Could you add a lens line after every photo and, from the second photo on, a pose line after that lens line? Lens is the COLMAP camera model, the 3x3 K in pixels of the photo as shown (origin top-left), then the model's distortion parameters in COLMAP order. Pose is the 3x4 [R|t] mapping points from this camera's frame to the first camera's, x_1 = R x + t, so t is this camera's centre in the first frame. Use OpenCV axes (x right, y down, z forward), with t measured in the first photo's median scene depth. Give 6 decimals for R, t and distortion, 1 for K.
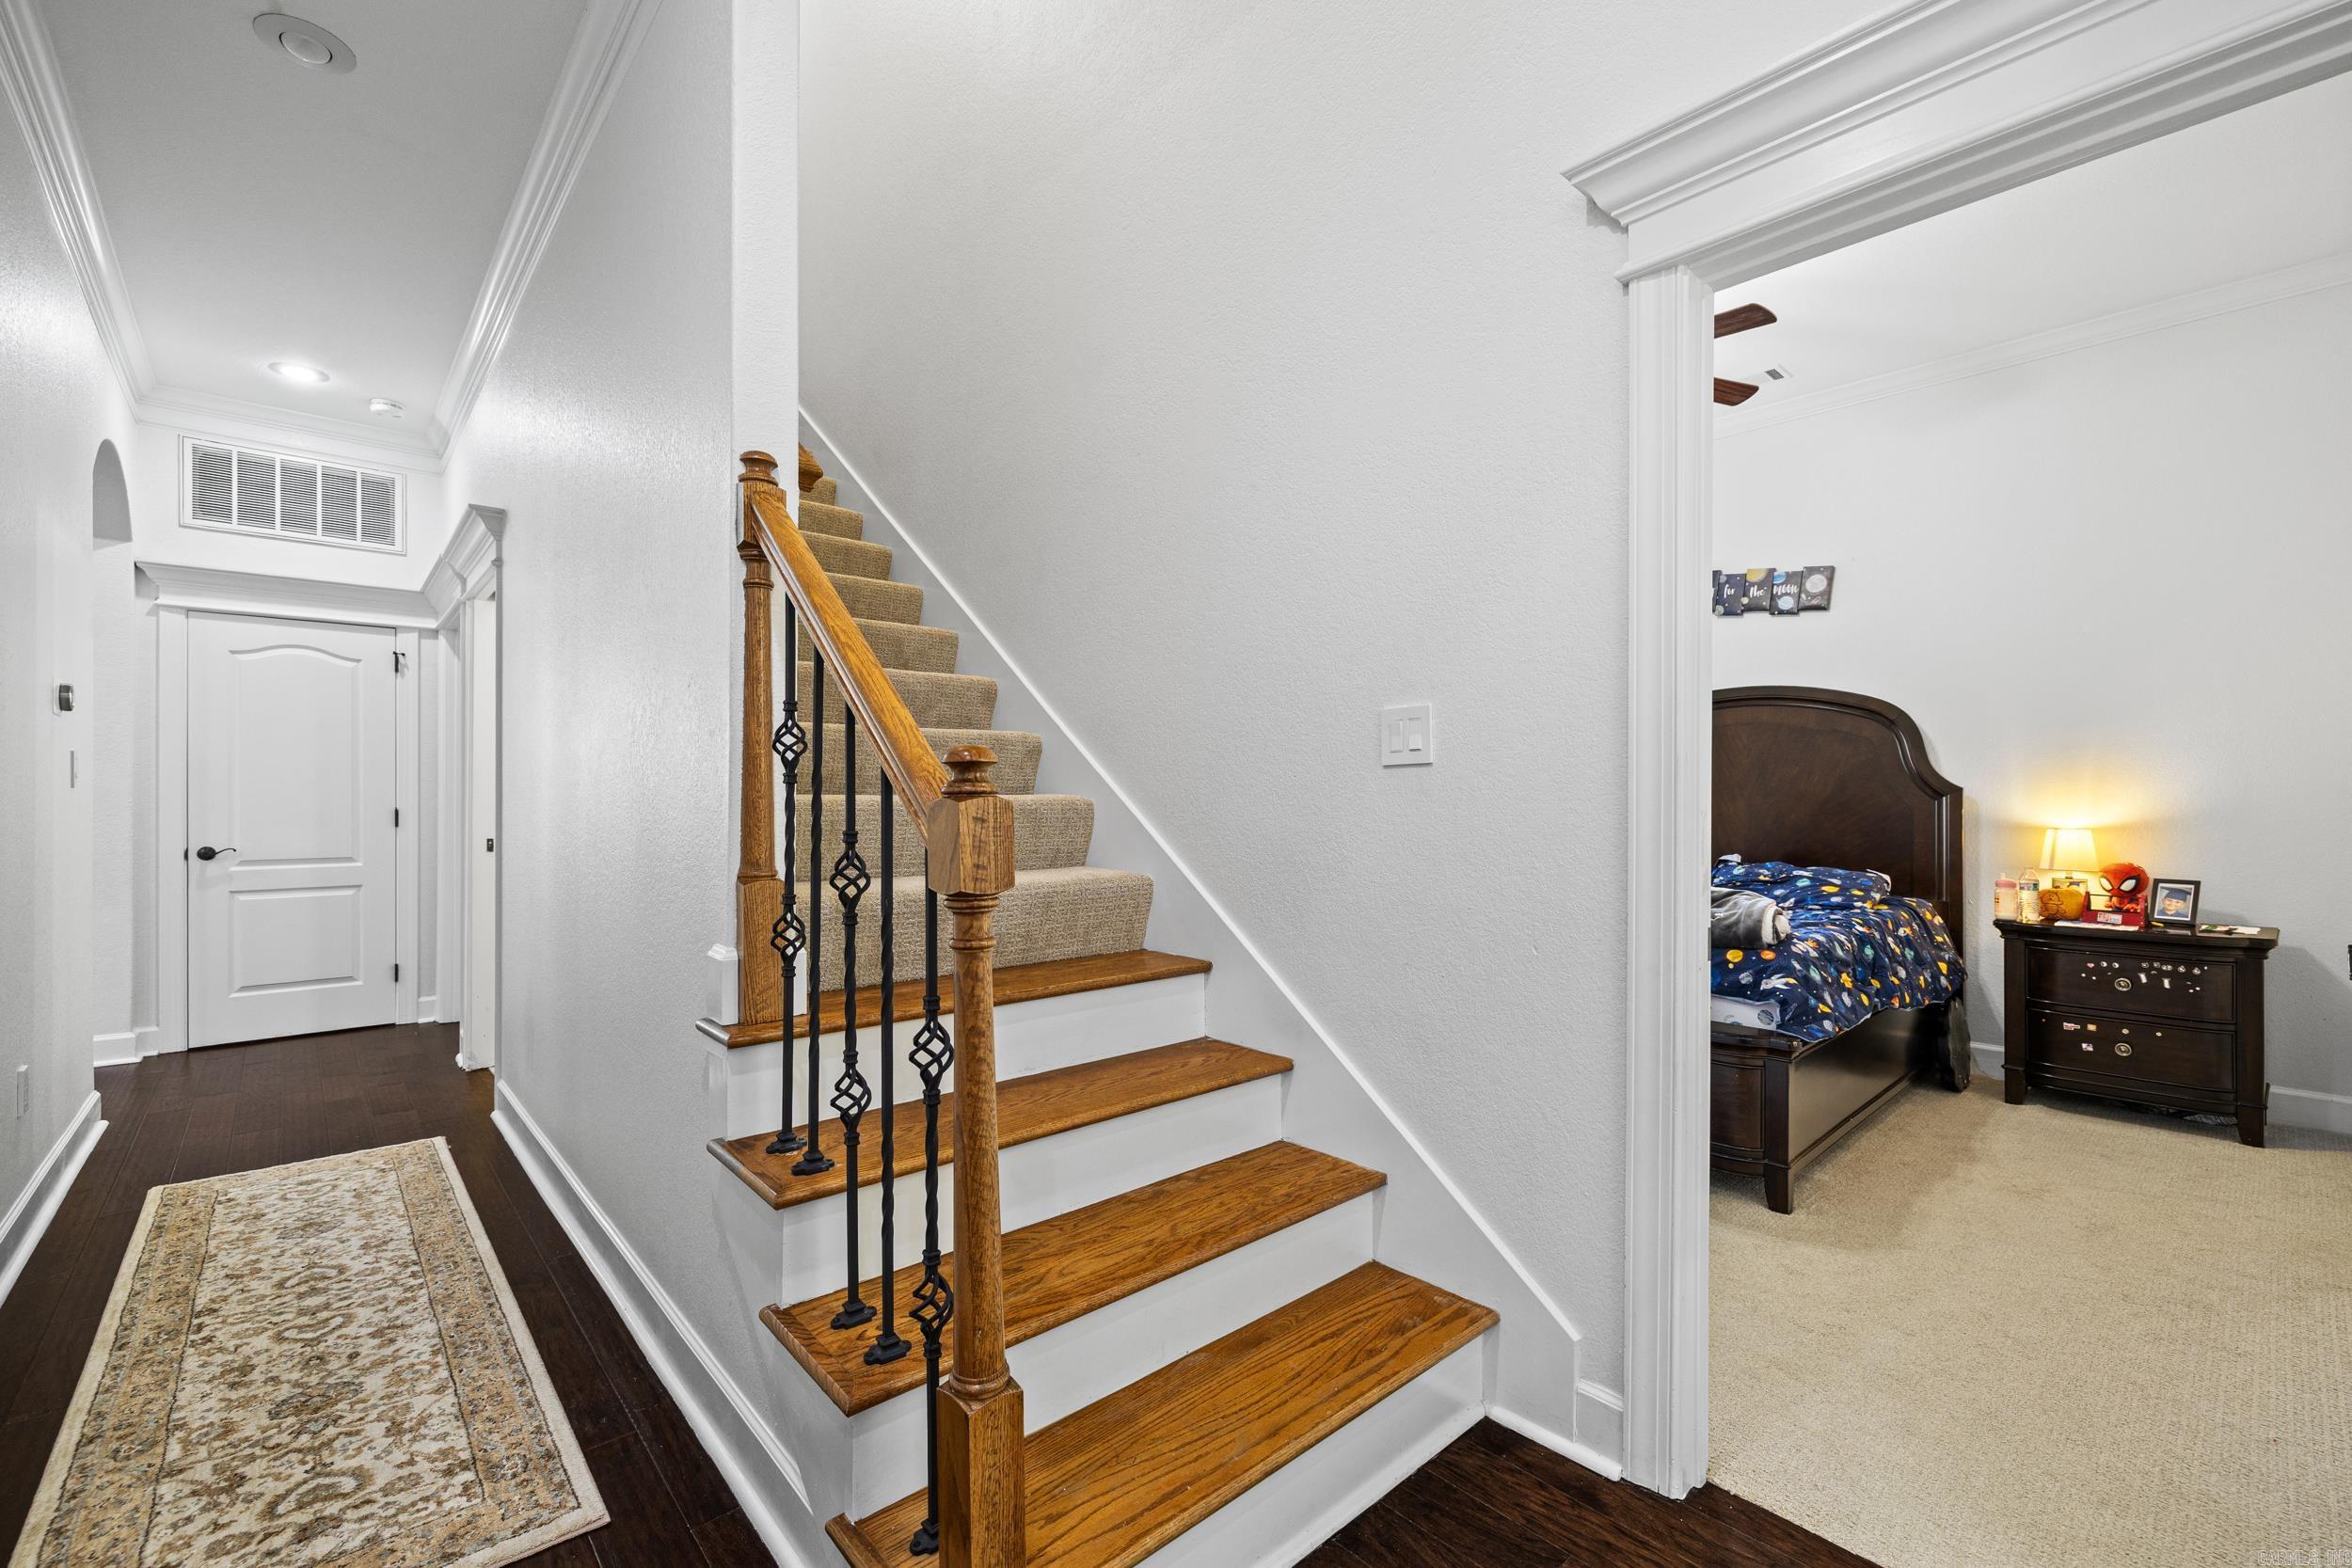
lens RADIAL K [[990.8, 0, 1176.0], [0, 990.8, 784.0], [0, 0, 1]] dist [-0.001429, 0.000076]
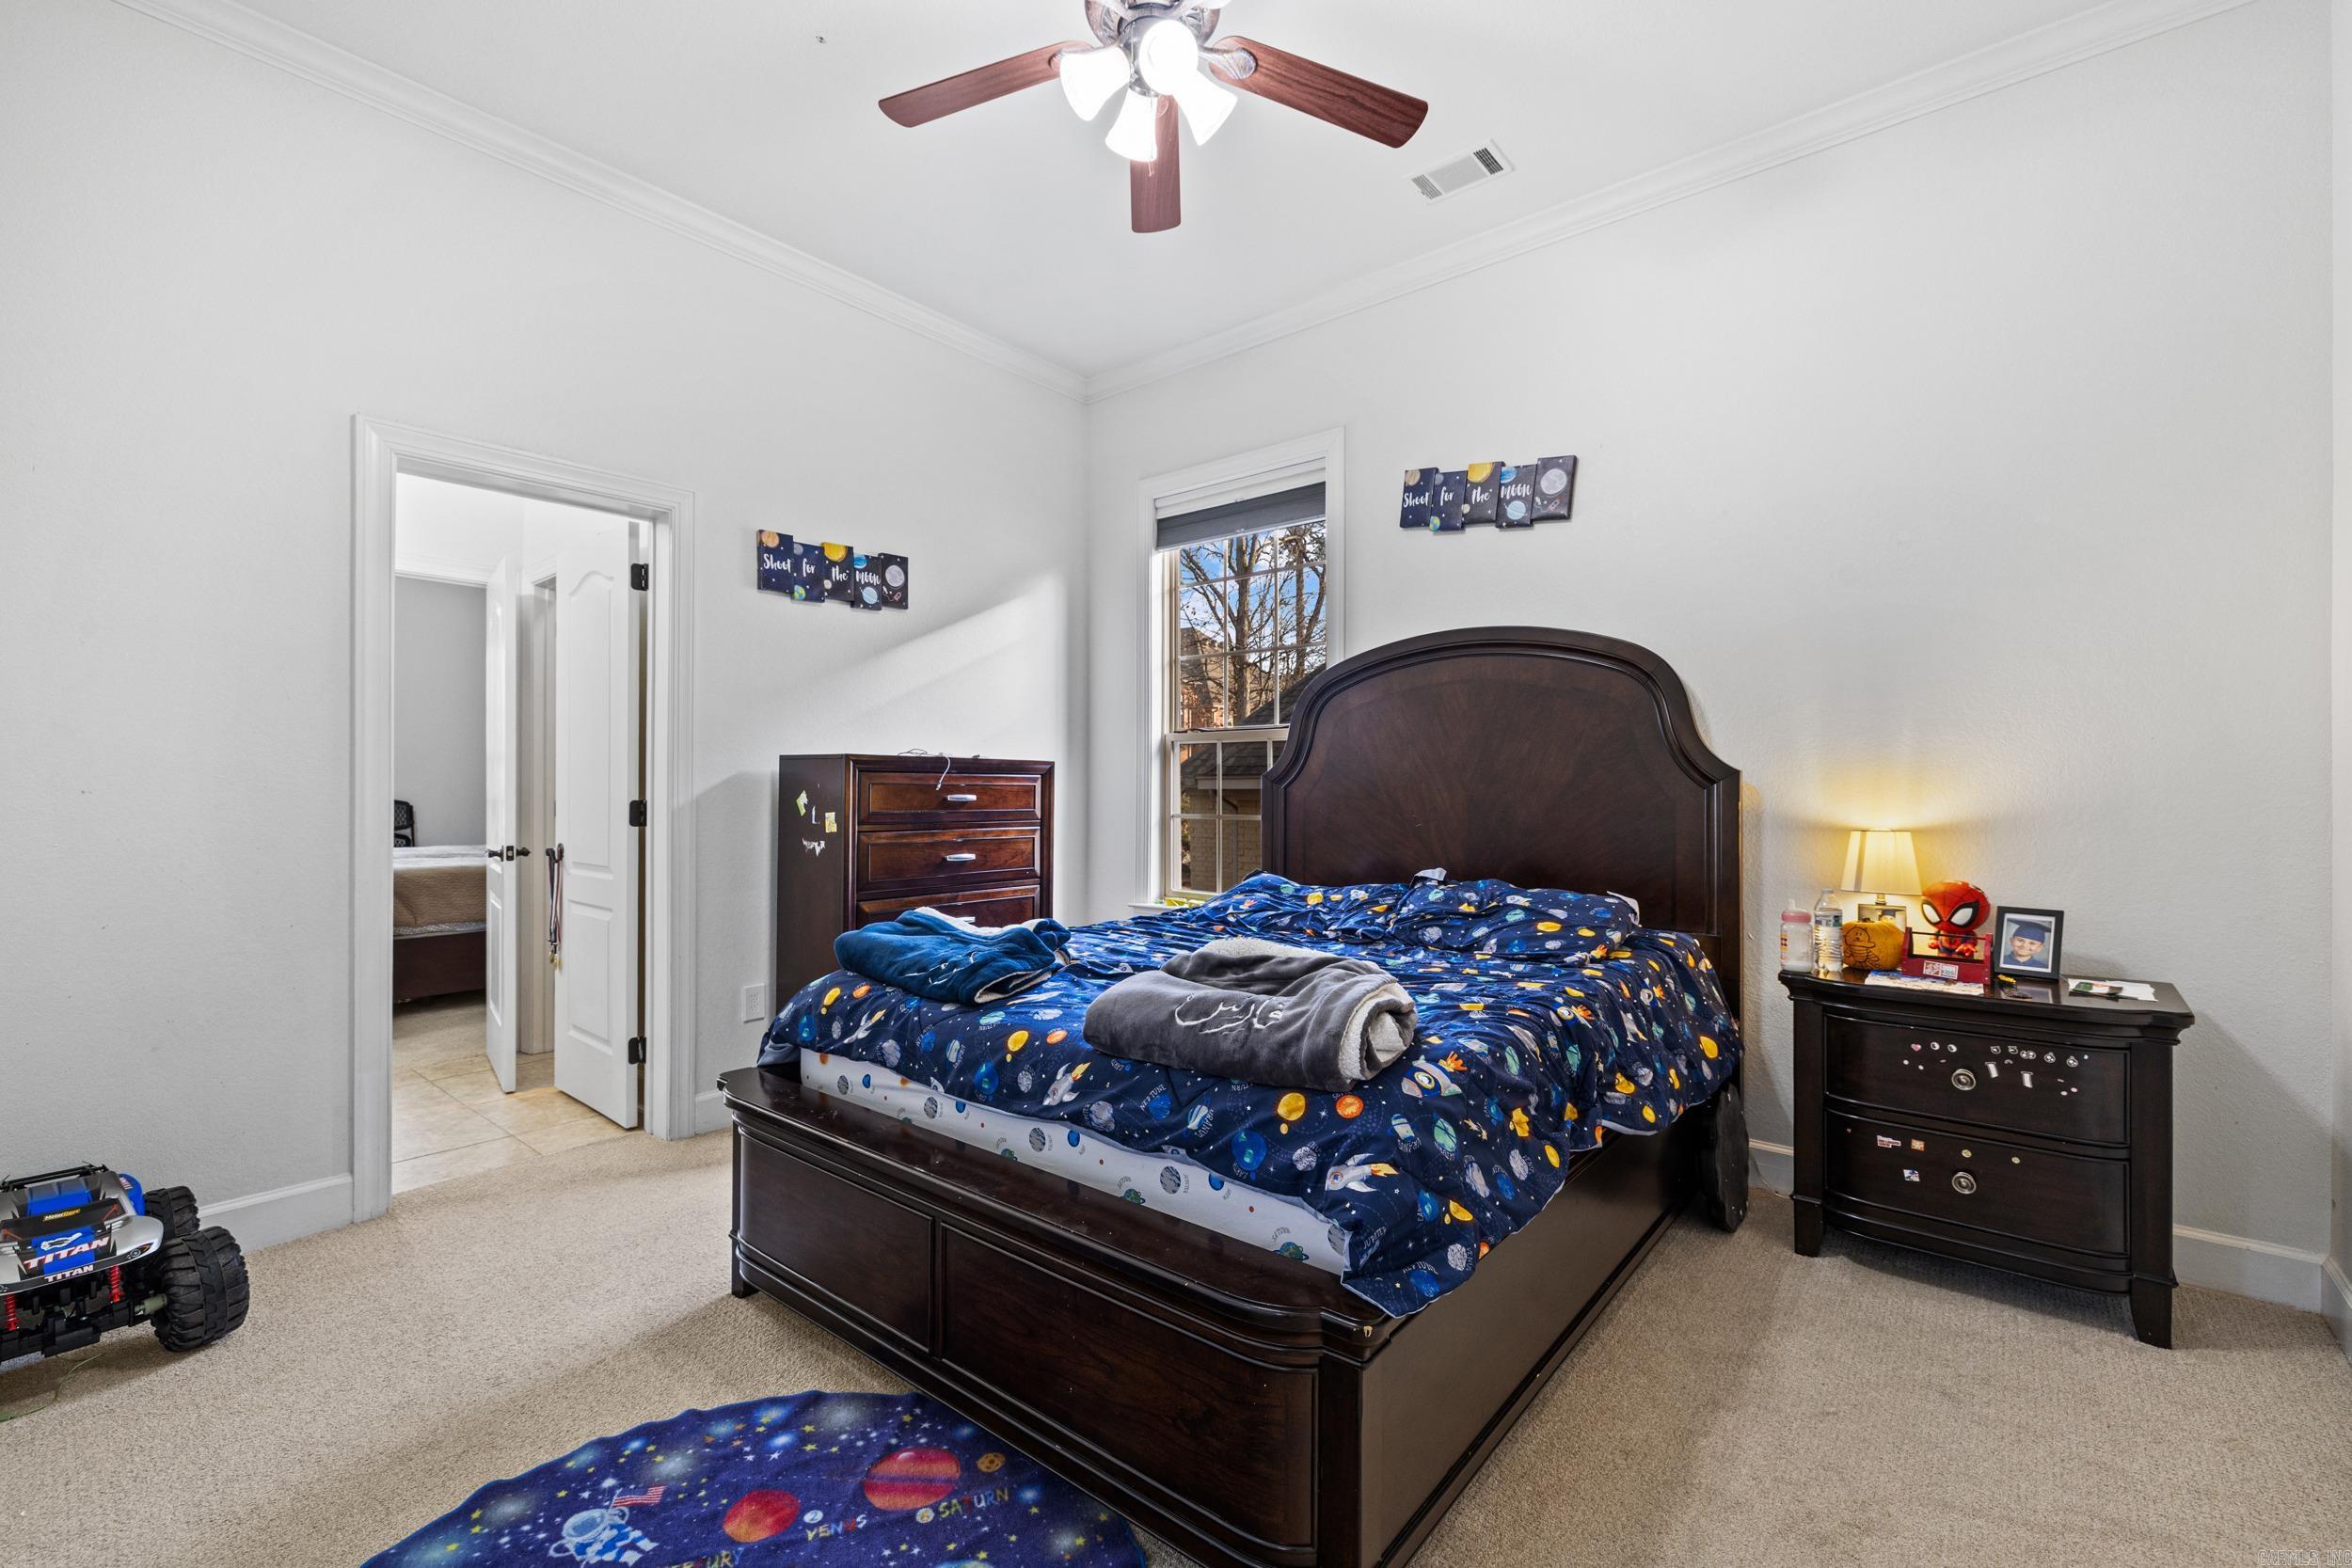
lens RADIAL K [[1010.6, 0, 1172.5], [0, 1010.6, 776.8], [0, 0, 1]] dist [0.001301, -0.000404]
pose [[0.989513, 0.001773, 0.144432, 0.336998], [-0.001876, 0.999998, 0.000575, 0.009198], [-0.144431, -0.000840, 0.989515, 0.402142]]
